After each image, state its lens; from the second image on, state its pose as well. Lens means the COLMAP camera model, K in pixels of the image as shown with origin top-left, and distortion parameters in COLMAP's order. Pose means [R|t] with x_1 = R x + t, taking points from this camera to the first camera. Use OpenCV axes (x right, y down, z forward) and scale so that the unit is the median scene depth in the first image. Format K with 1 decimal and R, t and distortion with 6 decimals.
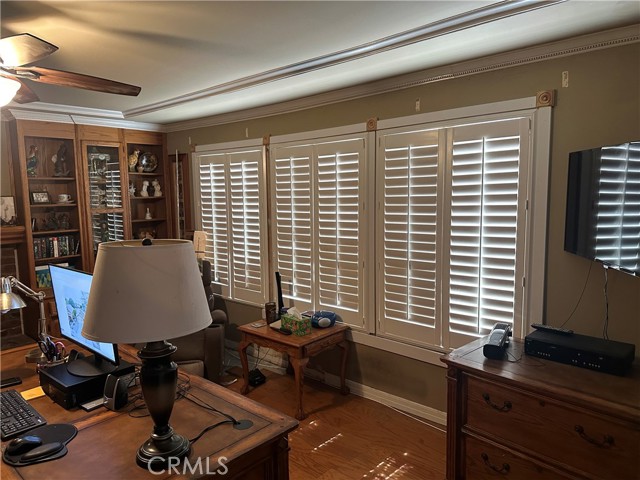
lens RADIAL K [[446.6, 0, 320.0], [0, 446.6, 240.5], [0, 0, 1]] dist [-0.000055, -0.000030]
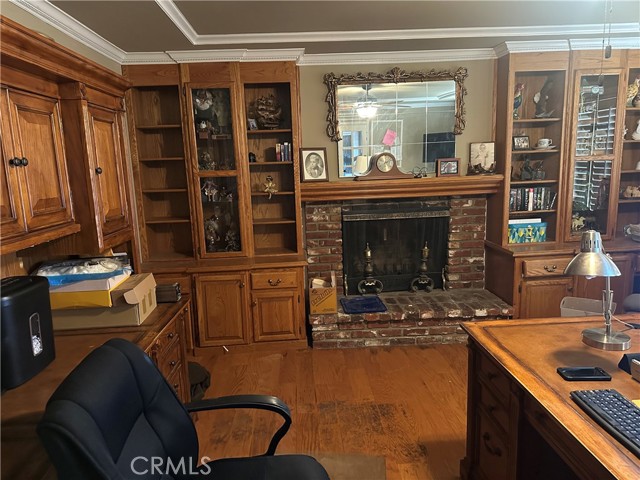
lens RADIAL K [[446.6, 0, 320.3], [0, 446.6, 241.2], [0, 0, 1]] dist [-0.000055, -0.000030]
pose [[0.706662, 0.113031, -0.698464, -0.257994], [-0.051608, 0.992762, 0.108443, 0.022114], [0.705666, -0.040587, 0.707381, 0.077687]]
